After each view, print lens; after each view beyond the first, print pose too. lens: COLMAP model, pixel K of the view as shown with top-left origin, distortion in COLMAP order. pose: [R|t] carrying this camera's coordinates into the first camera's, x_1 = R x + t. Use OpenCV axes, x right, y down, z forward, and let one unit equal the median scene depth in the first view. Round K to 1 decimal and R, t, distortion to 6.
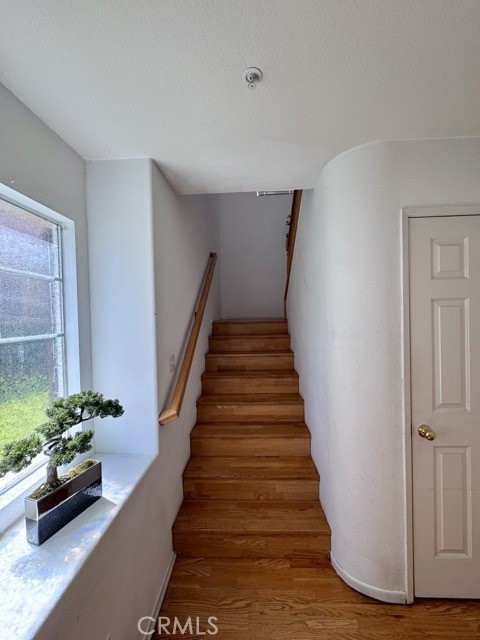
lens RADIAL K [[255.9, 0, 240.0], [0, 255.9, 318.9], [0, 0, 1]] dist [-0.002690, 0.000404]
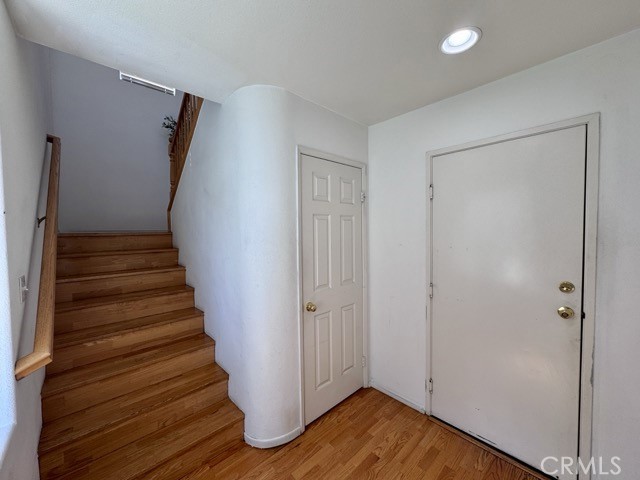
lens RADIAL K [[255.9, 0, 319.3], [0, 255.9, 239.2], [0, 0, 1]] dist [-0.002690, 0.000404]
pose [[0.698064, -0.011057, 0.715950, -0.177933], [0.004227, 0.999927, 0.011321, 0.032853], [-0.716023, -0.004877, 0.698059, -0.021250]]
